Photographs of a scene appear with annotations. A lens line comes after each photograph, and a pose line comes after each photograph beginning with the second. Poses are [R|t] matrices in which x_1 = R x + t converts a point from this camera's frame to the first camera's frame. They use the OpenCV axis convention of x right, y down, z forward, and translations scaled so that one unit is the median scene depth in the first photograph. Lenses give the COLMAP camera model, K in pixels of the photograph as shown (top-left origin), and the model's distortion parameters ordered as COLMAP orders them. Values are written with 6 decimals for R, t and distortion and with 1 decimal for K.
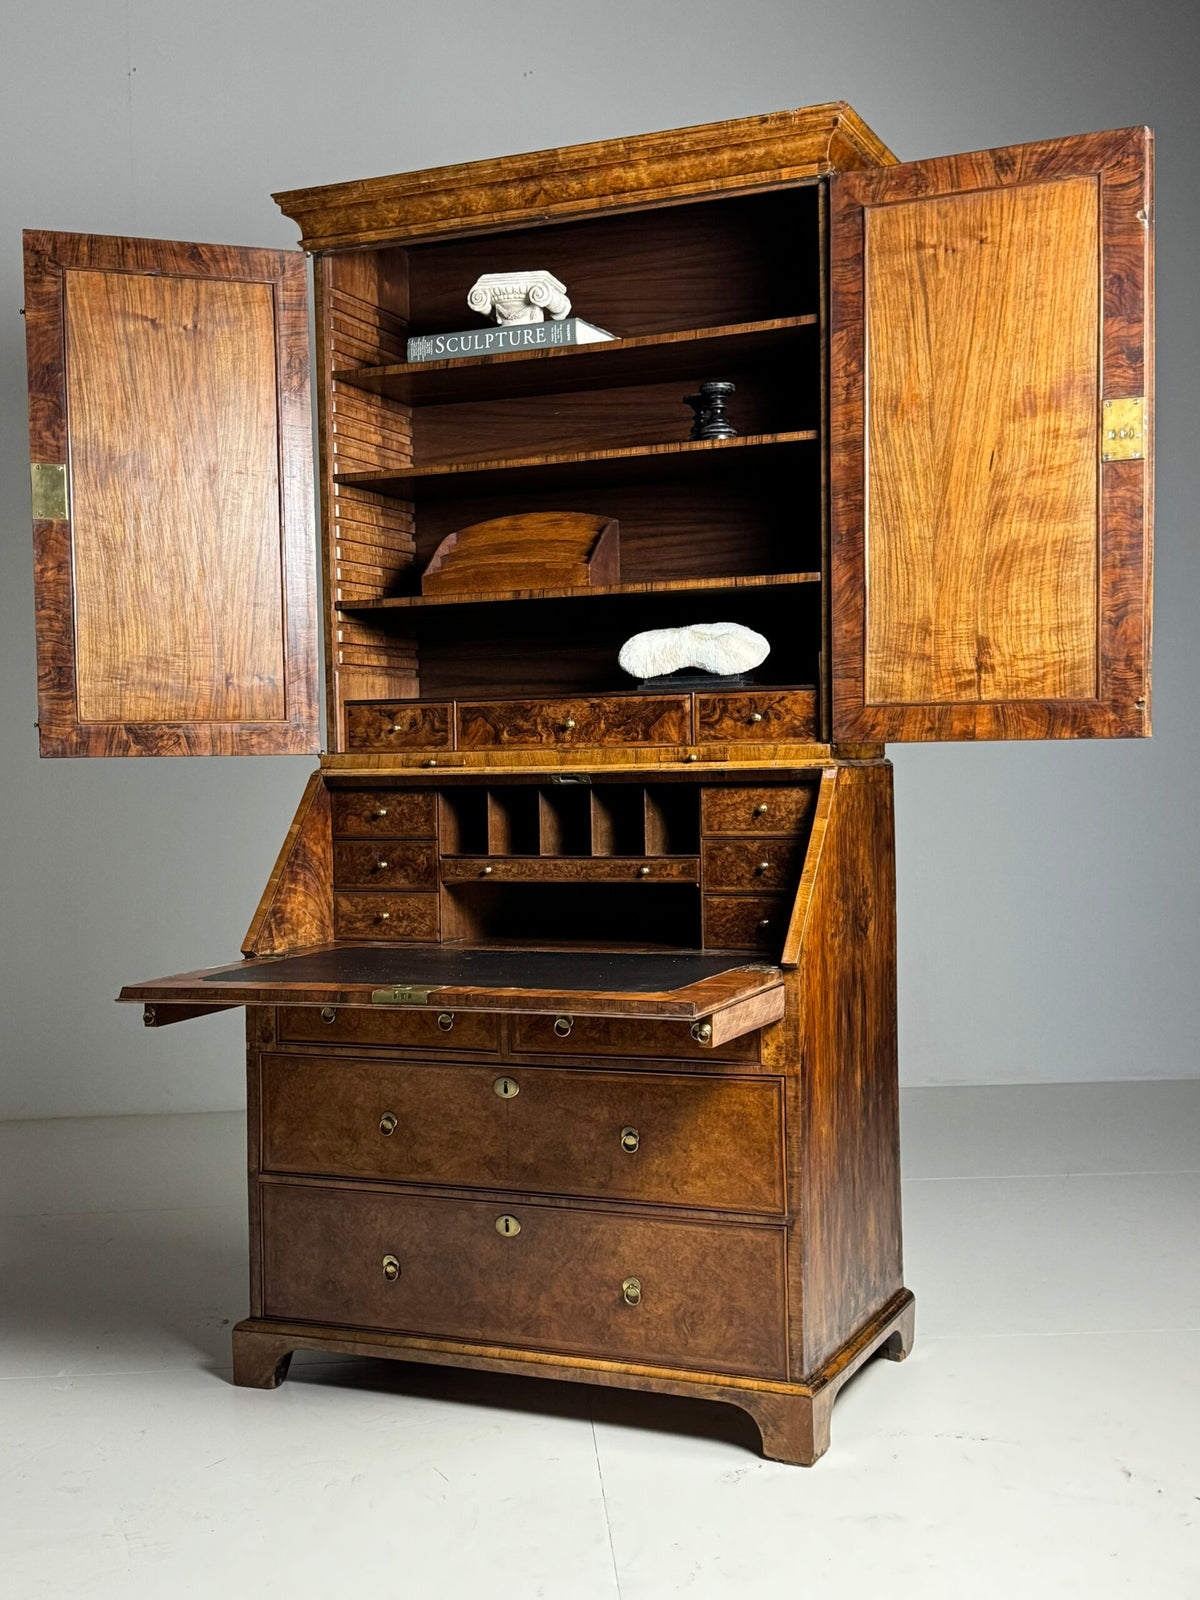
lens RADIAL K [[1856.1, 0, 600.7], [0, 1856.1, 809.0], [0, 0, 1]] dist [0.189558, -0.368404]
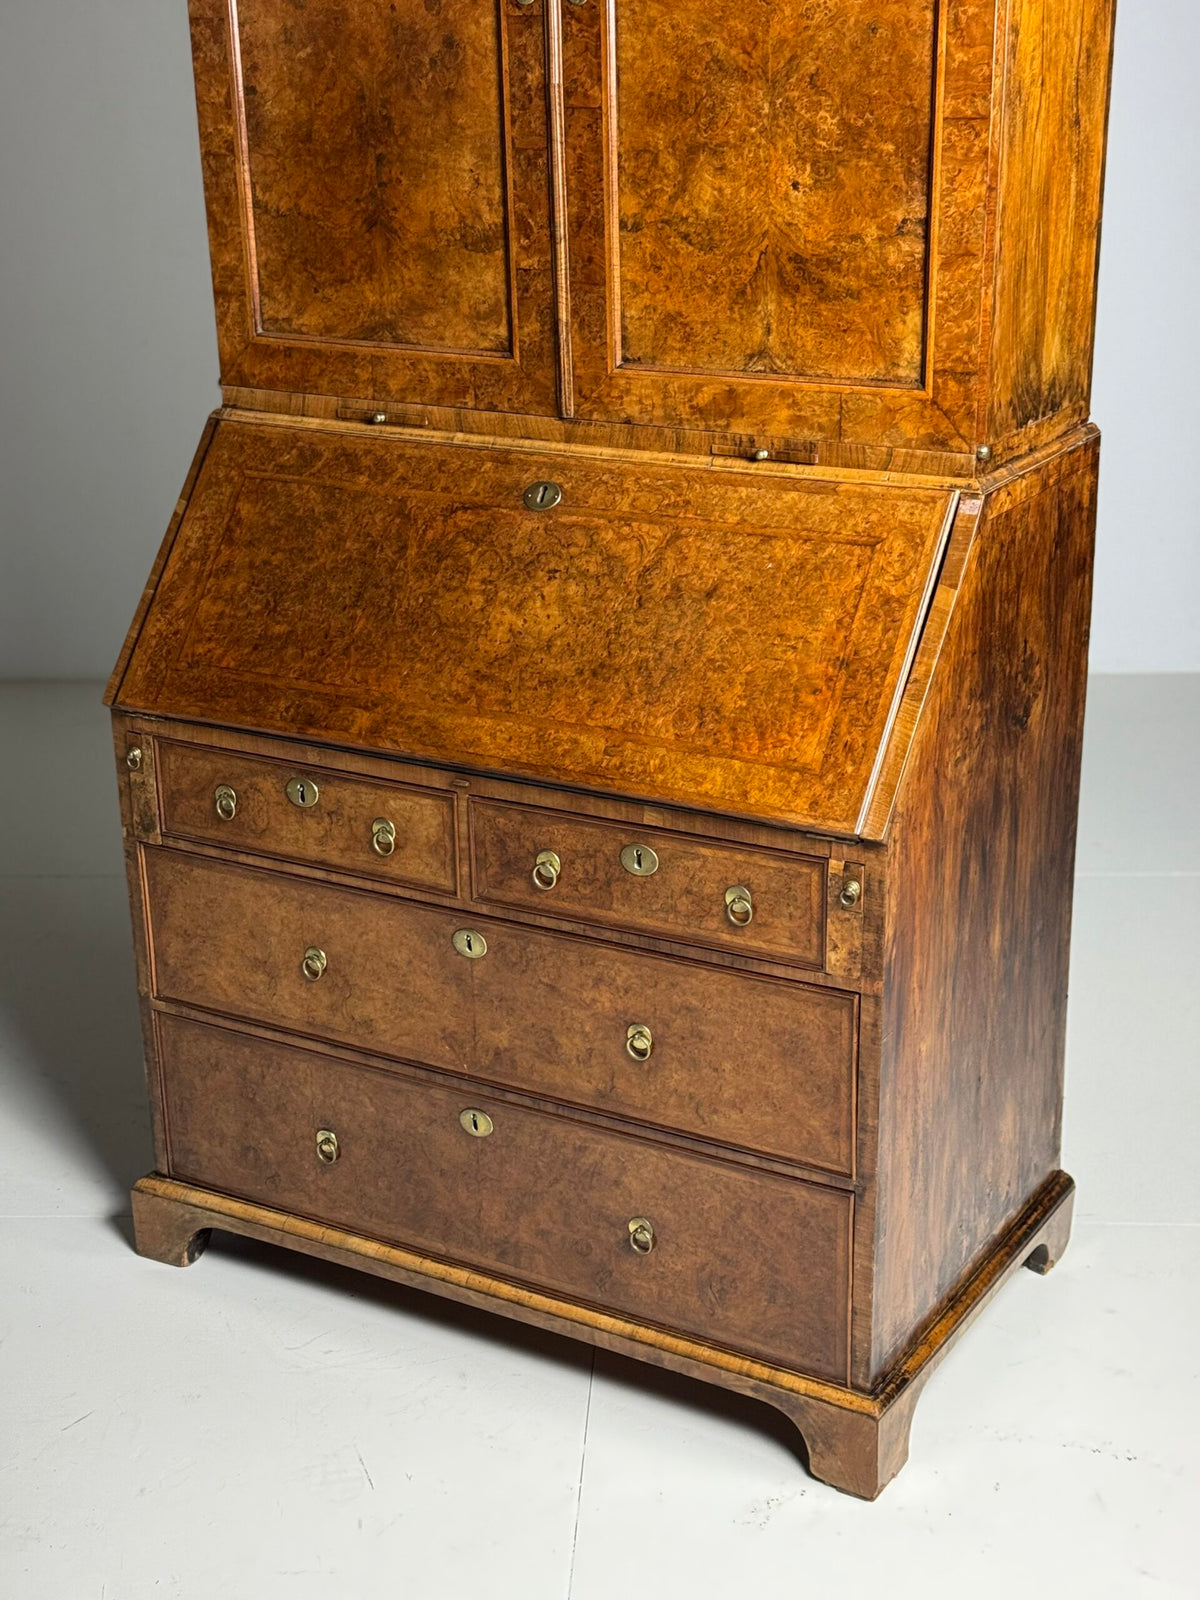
lens RADIAL K [[2299.4, 0, 610.7], [0, 2299.4, 809.5], [0, 0, 1]] dist [0.160709, -0.167703]
pose [[0.993327, 0.039710, -0.108279, 0.088323], [-0.002811, 0.946911, 0.321485, -0.165672], [0.115296, -0.319035, 0.940704, 0.218870]]
